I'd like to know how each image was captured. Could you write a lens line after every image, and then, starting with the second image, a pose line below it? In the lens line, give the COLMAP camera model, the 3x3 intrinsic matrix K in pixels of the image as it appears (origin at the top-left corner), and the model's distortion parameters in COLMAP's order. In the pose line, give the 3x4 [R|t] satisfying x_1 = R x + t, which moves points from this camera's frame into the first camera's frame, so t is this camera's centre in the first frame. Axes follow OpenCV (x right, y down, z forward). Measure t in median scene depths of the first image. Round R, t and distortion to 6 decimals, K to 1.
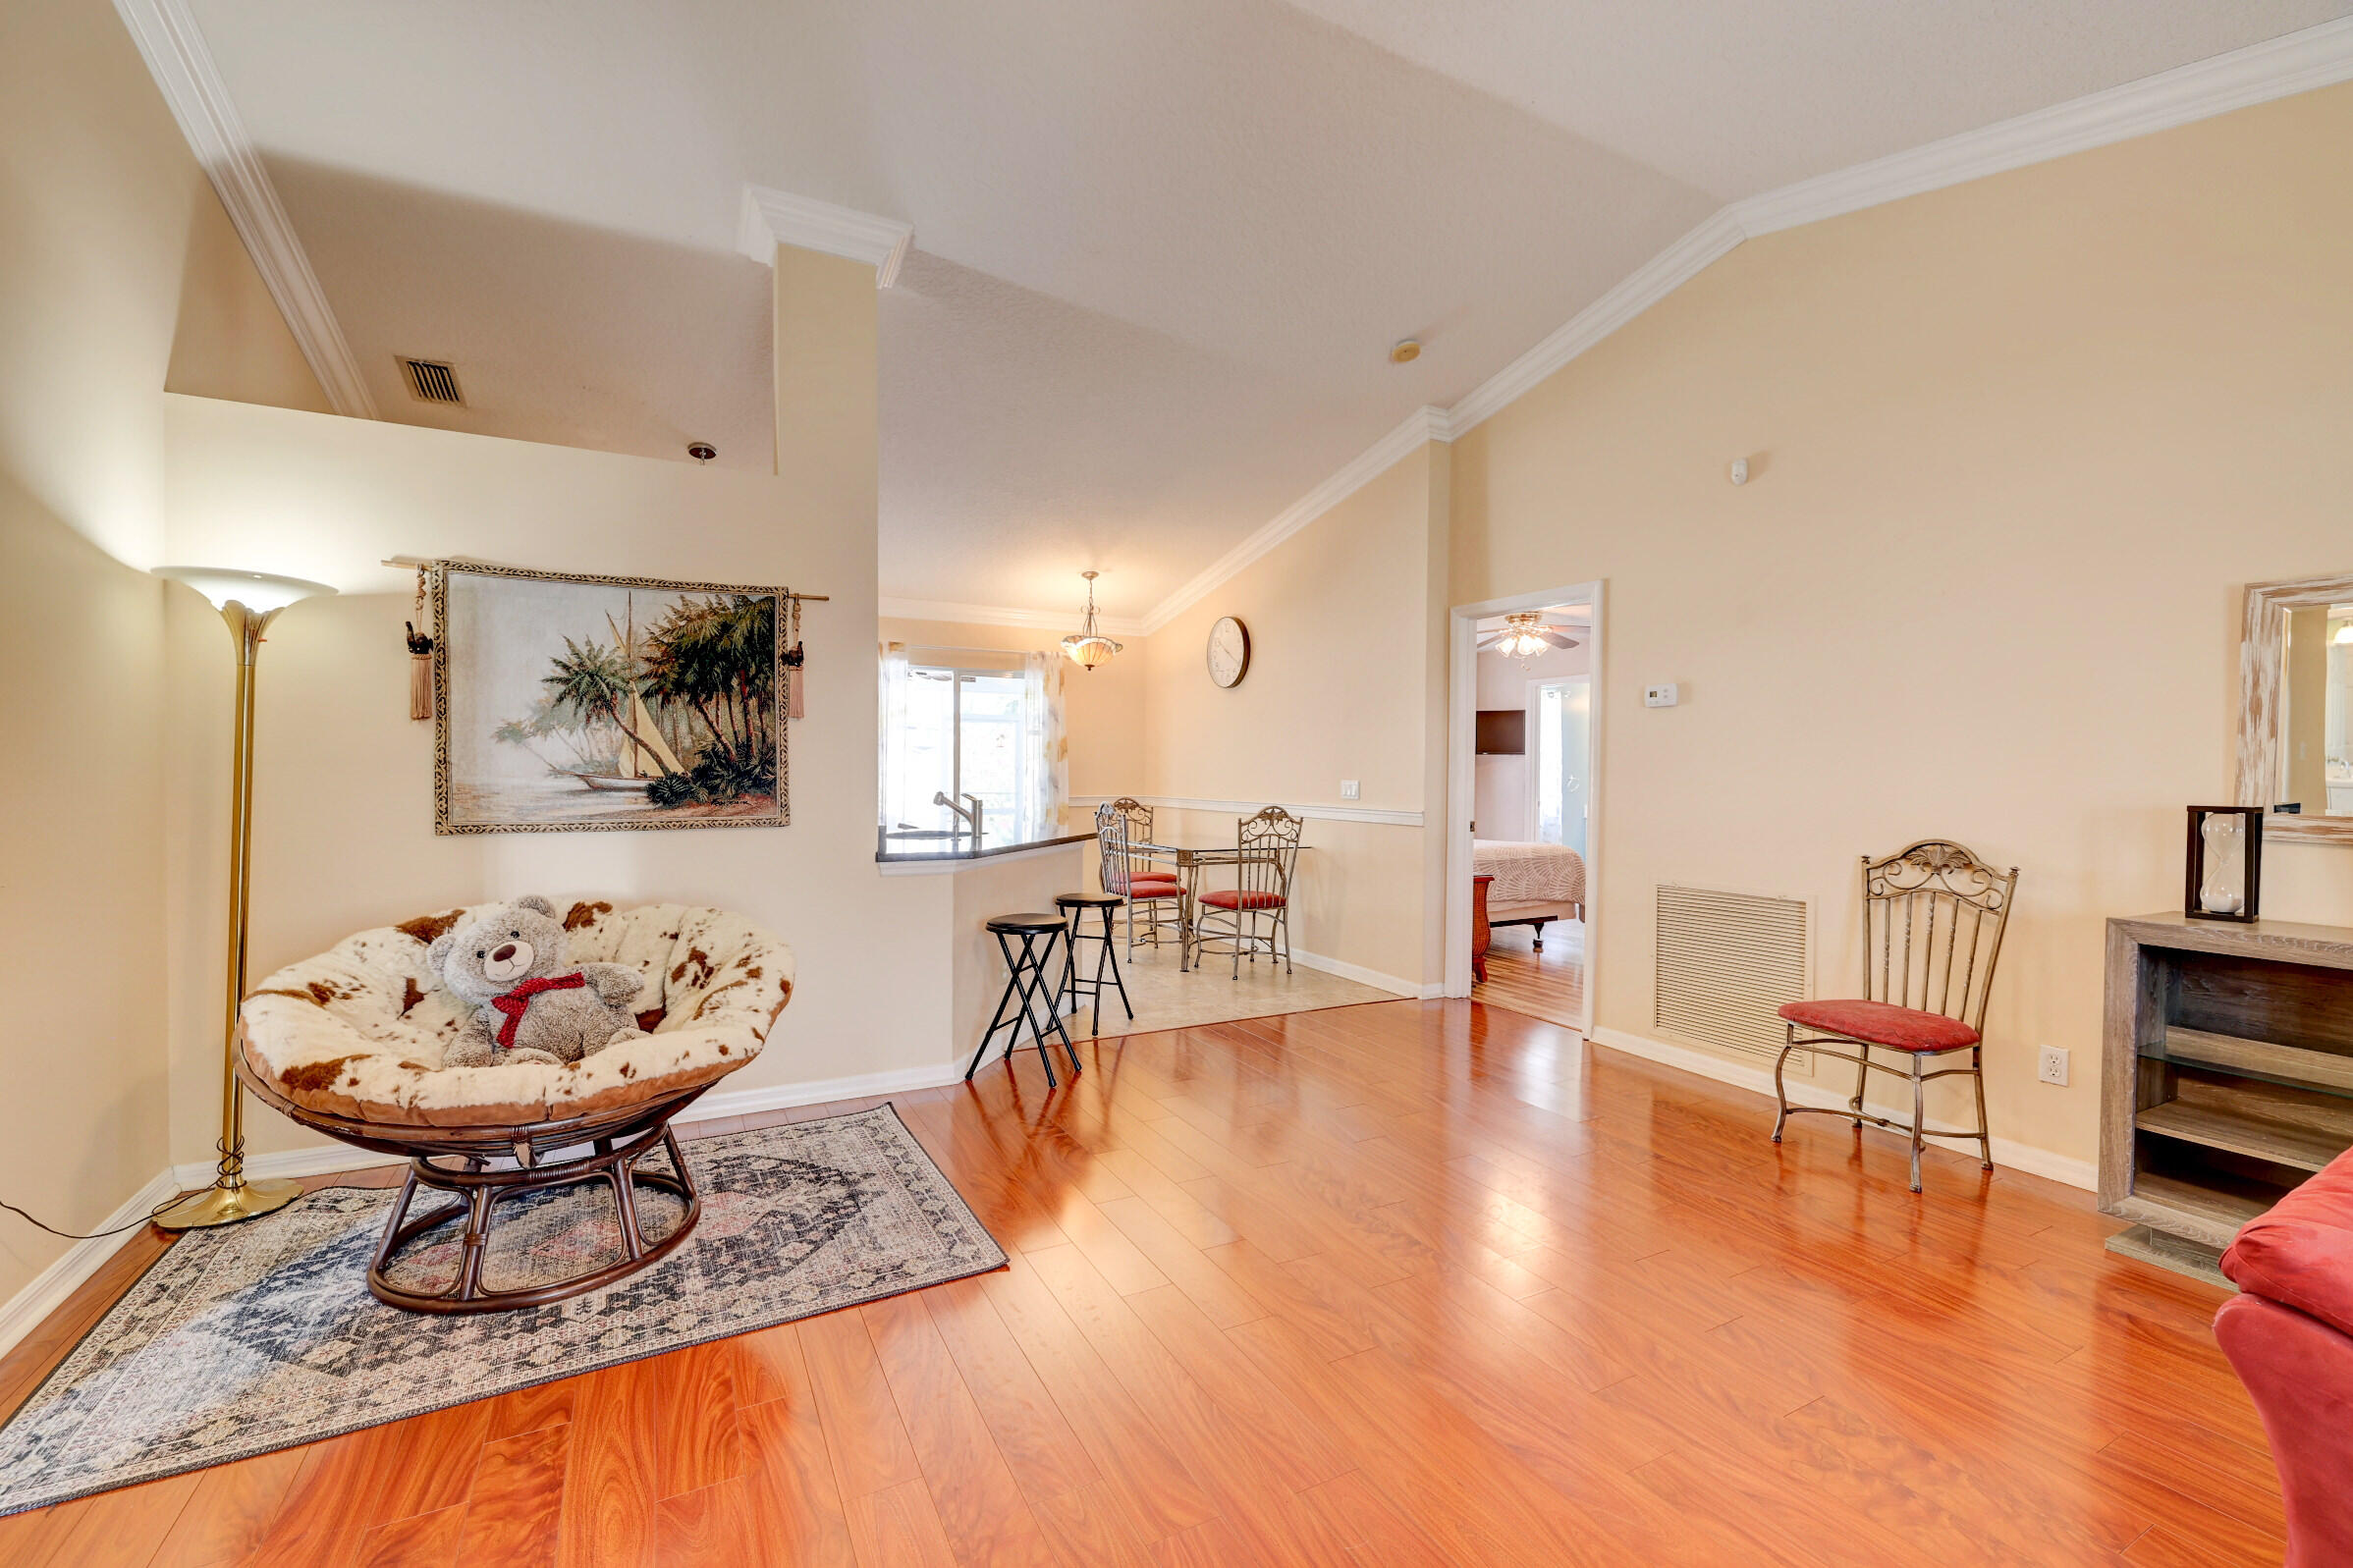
lens RADIAL K [[978.4, 0, 1165.1], [0, 978.4, 782.2], [0, 0, 1]] dist [-0.002323, 0.000066]
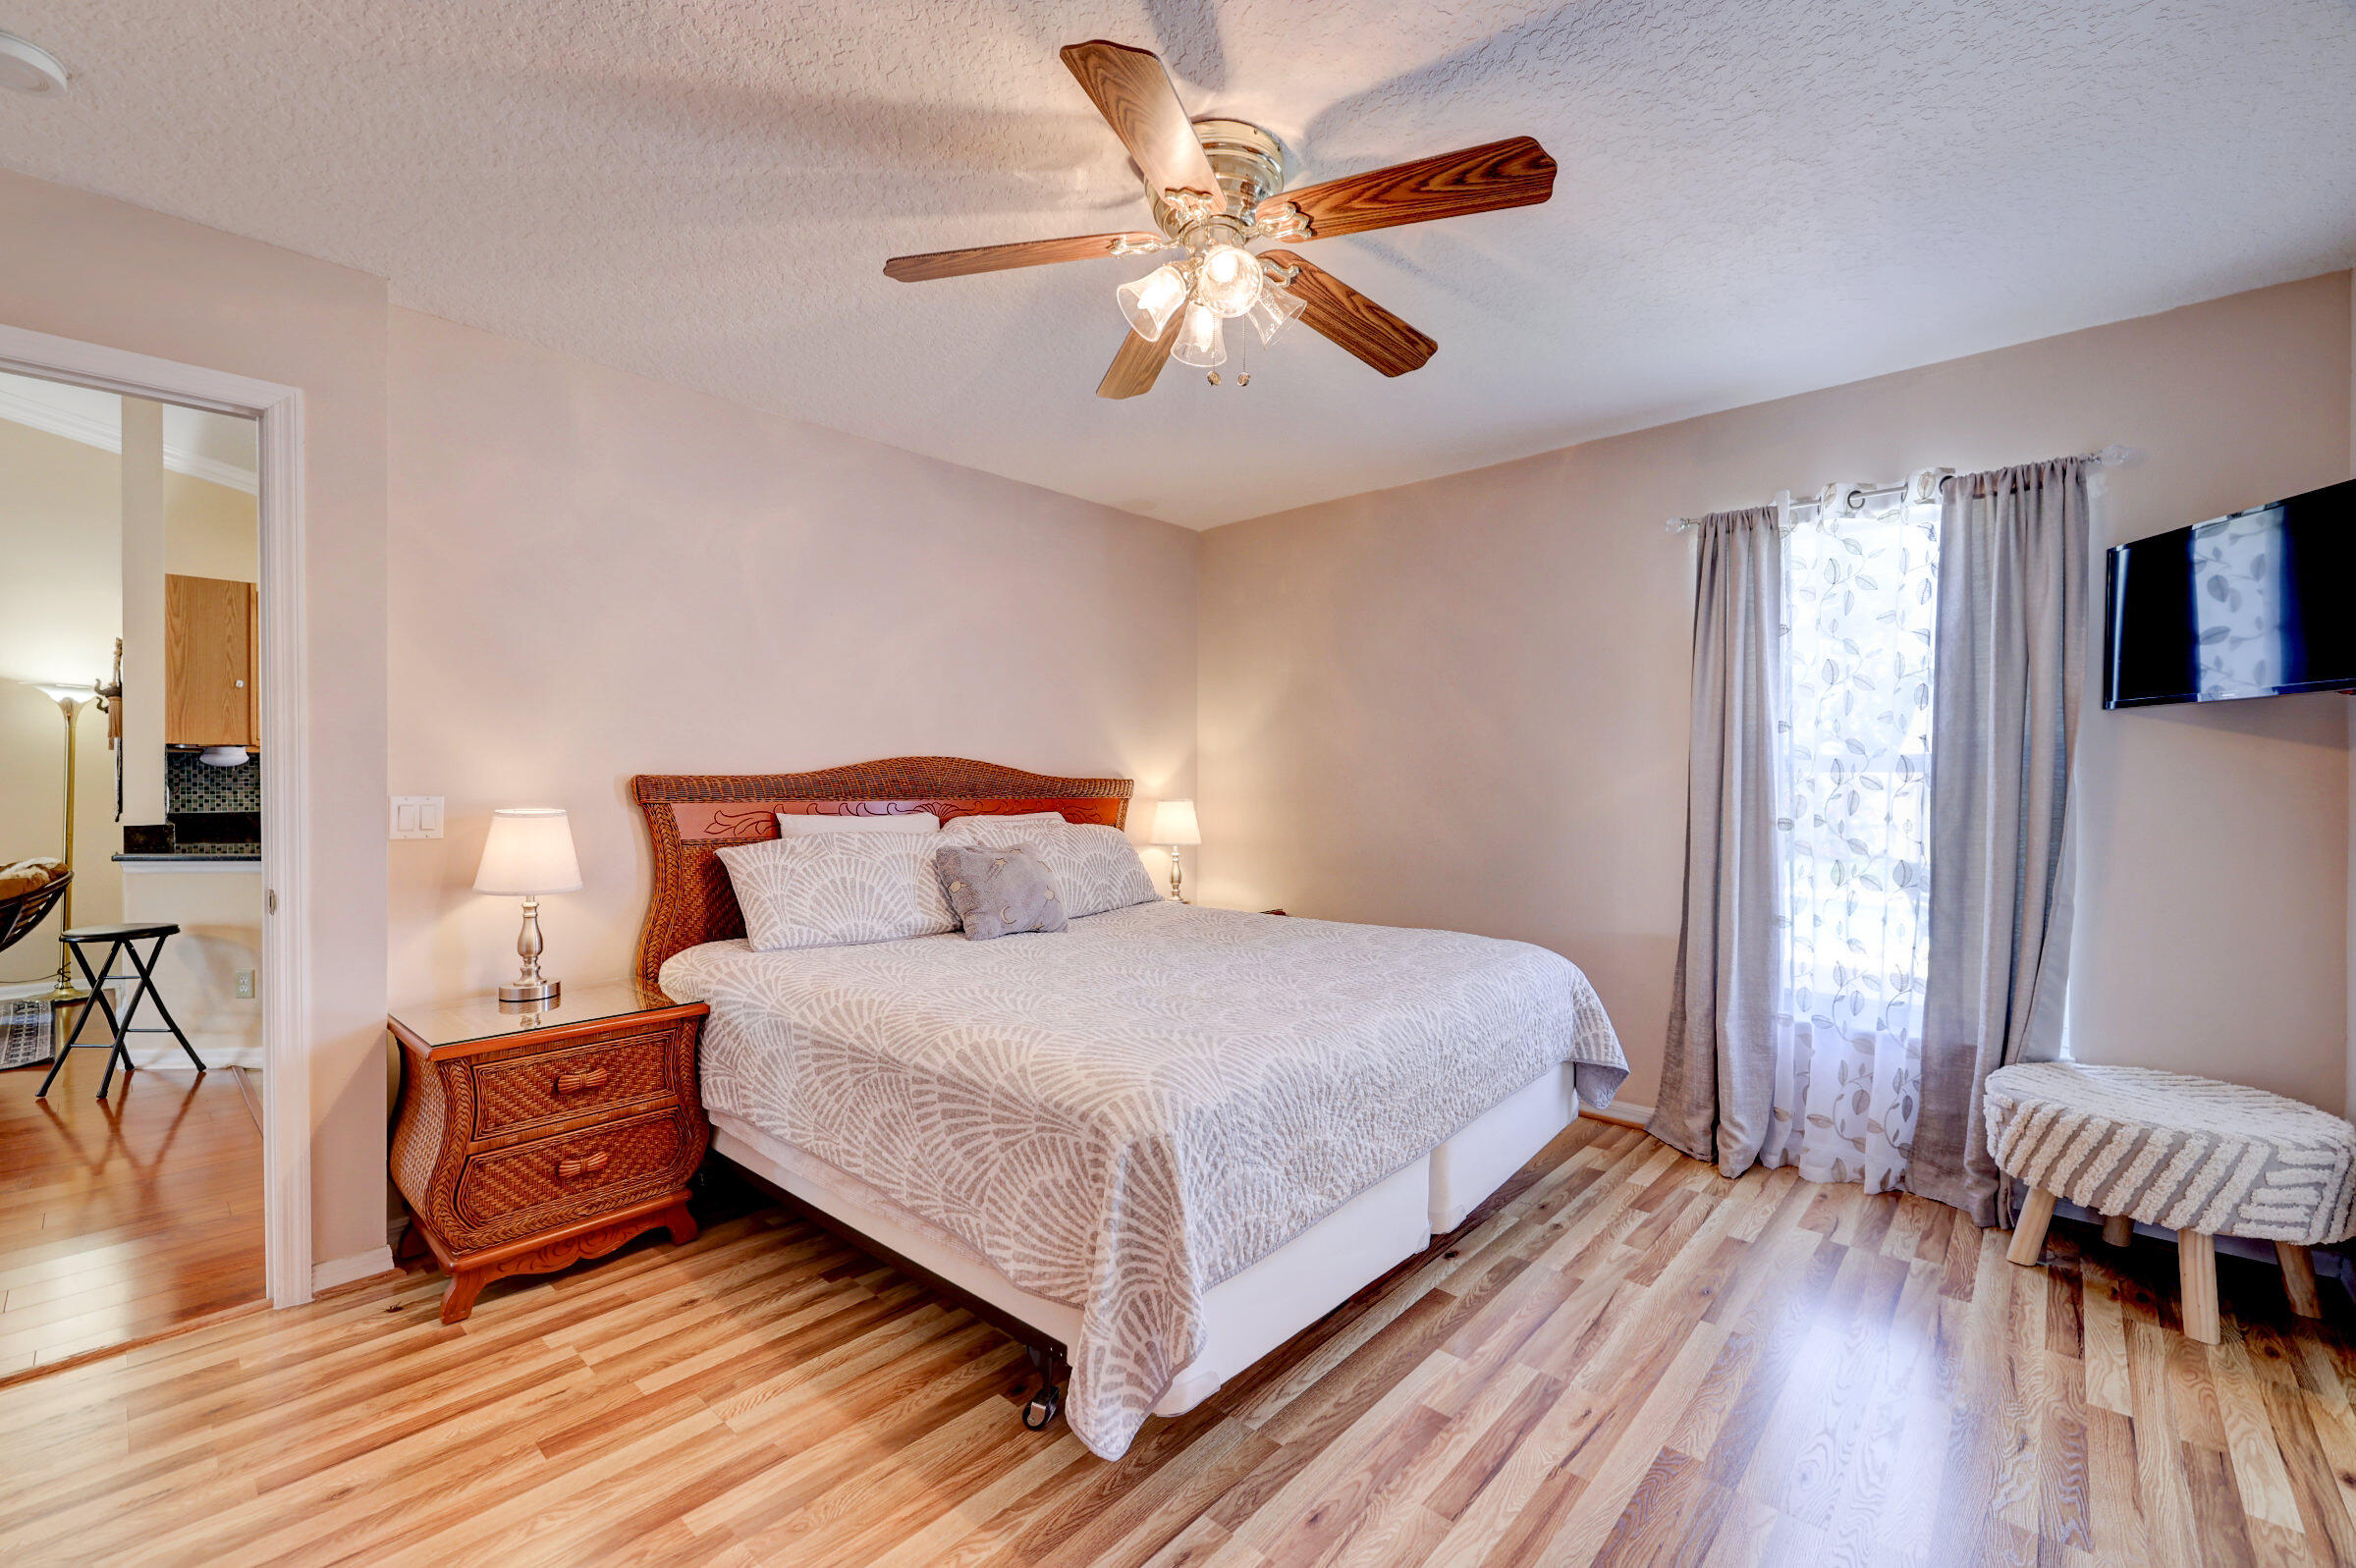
lens RADIAL K [[979.7, 0, 1176.4], [0, 979.7, 787.7], [0, 0, 1]] dist [-0.002323, 0.000066]
pose [[0.333063, 0.000460, -0.942904, 1.369898], [-0.010201, 0.999943, -0.003116, -0.013103], [0.942849, 0.010657, 0.333049, 1.992141]]
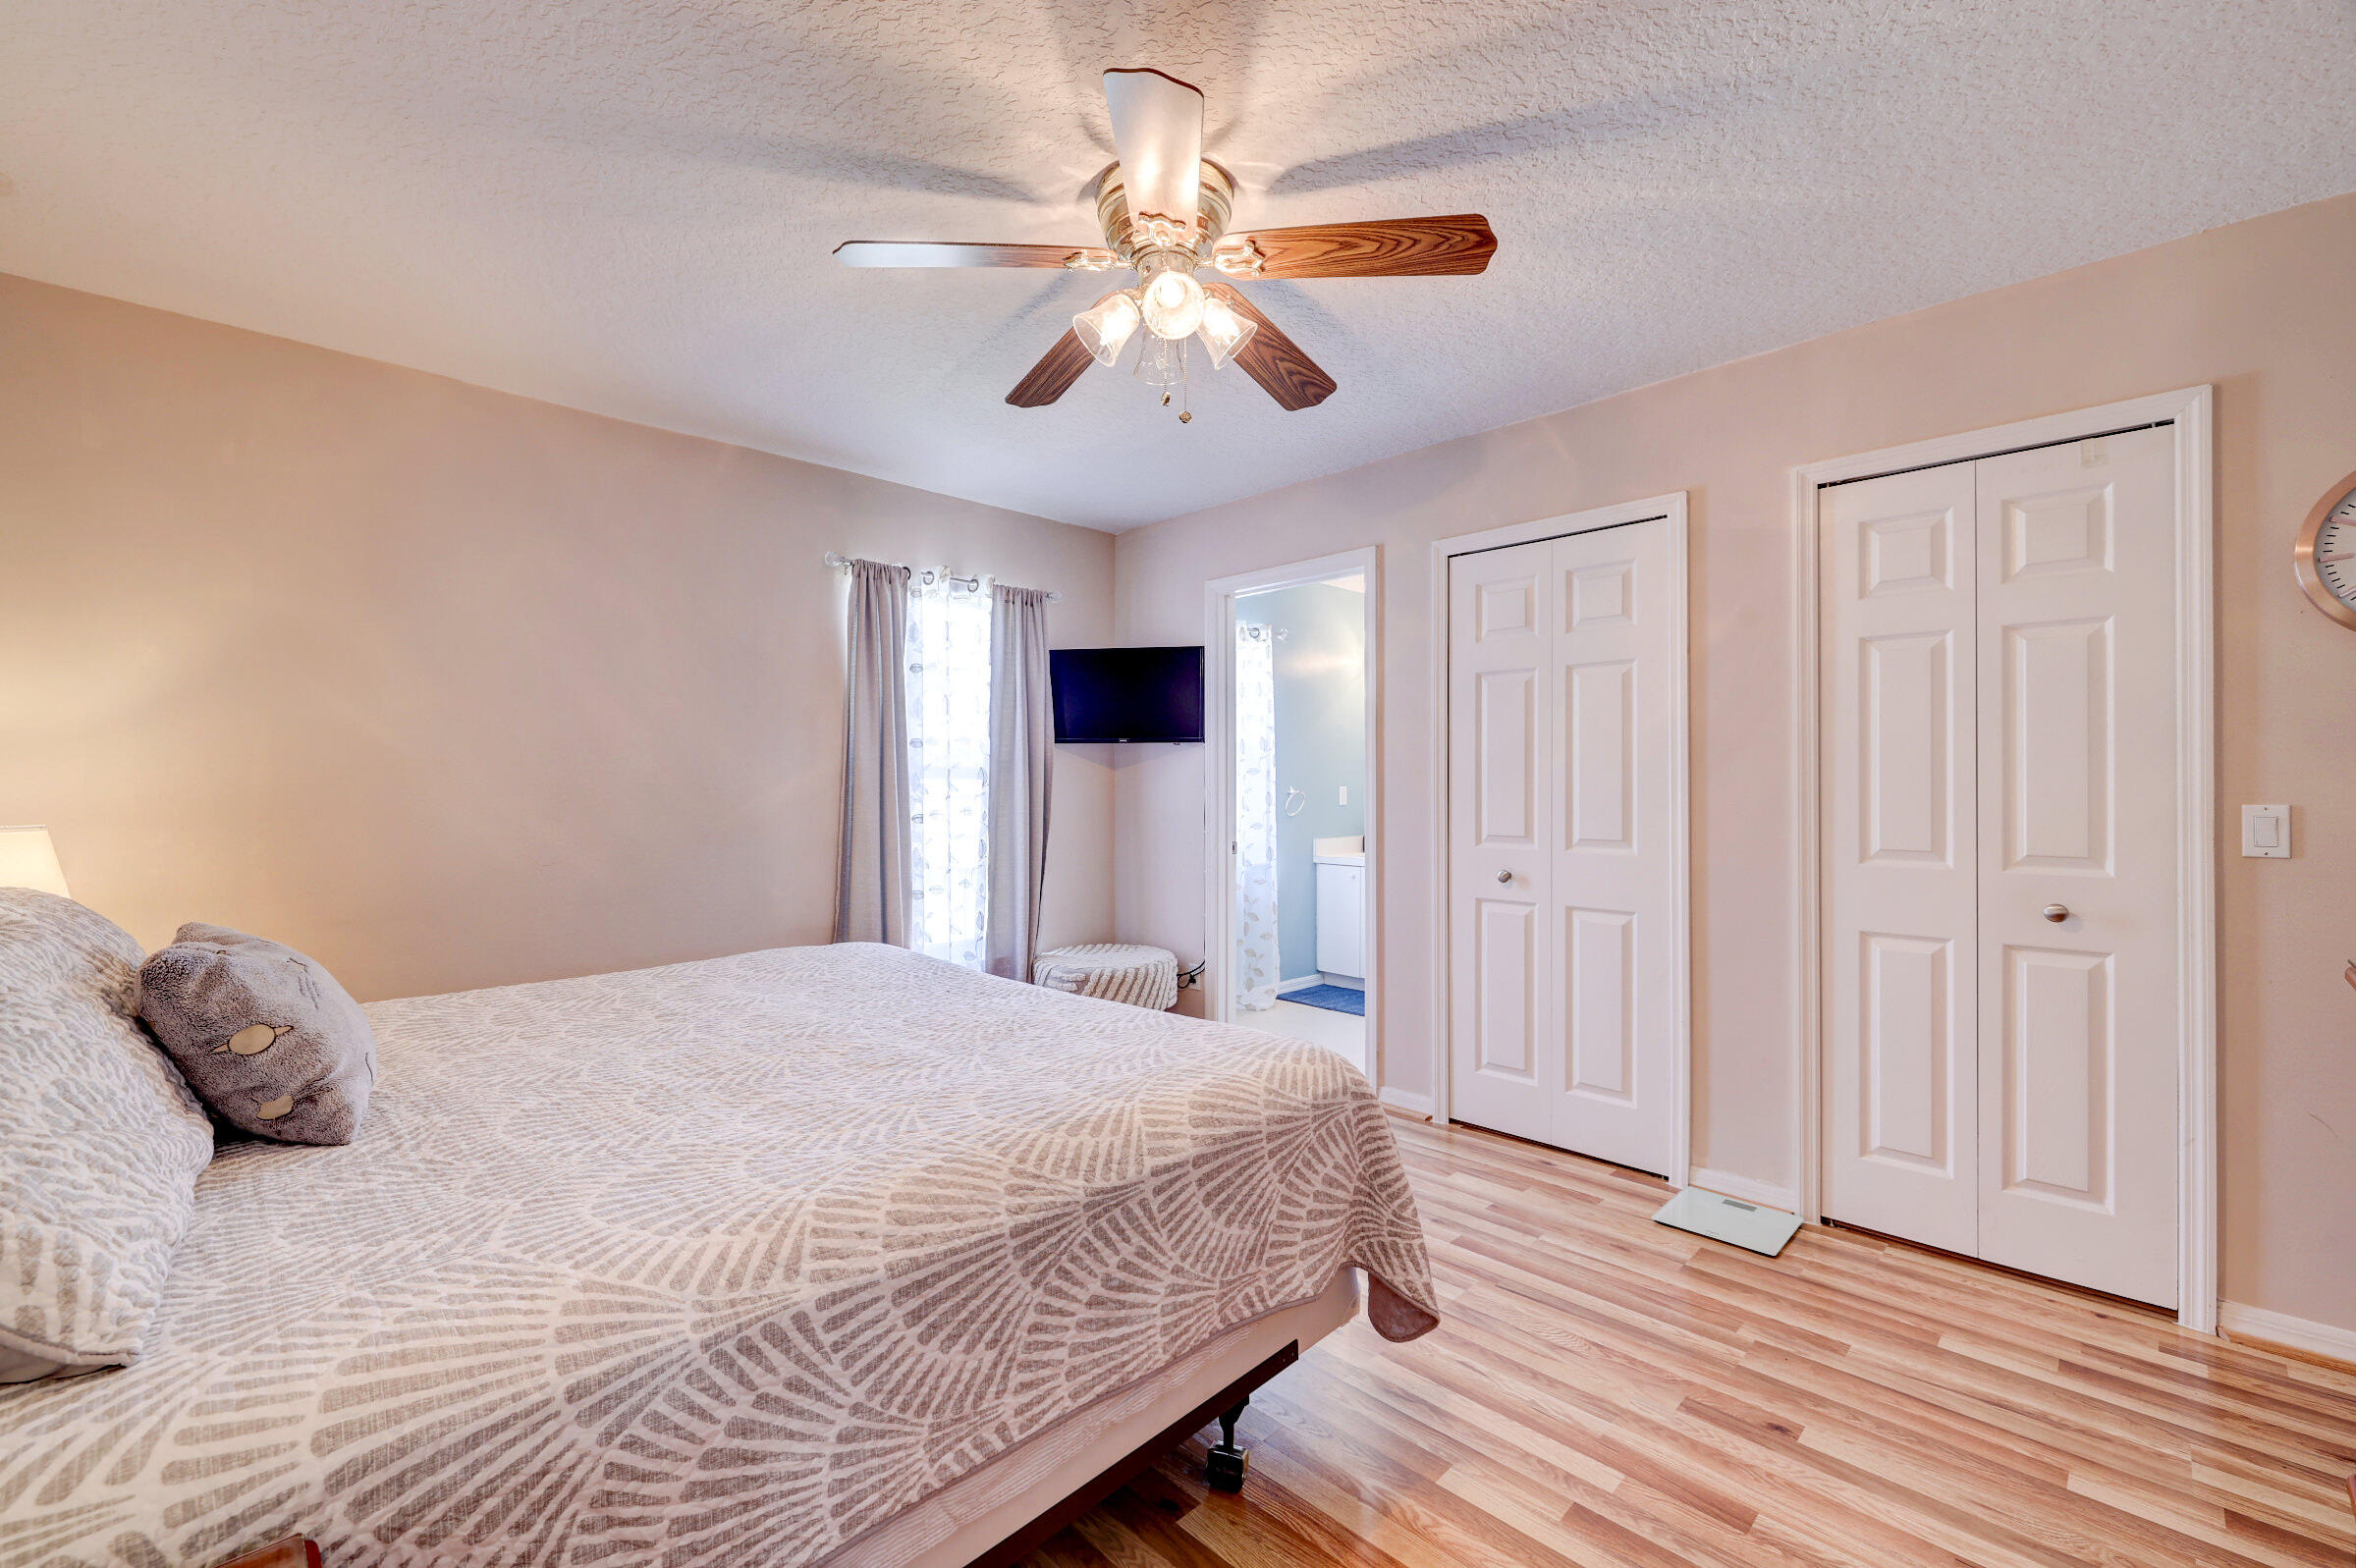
lens RADIAL K [[979.7, 0, 1156.0], [0, 979.7, 784.7], [0, 0, 1]] dist [-0.002323, 0.000066]
pose [[0.961046, -0.008566, 0.276254, 0.627262], [0.011983, 0.999871, -0.010686, -0.013312], [-0.276127, 0.013580, 0.961025, 1.612929]]
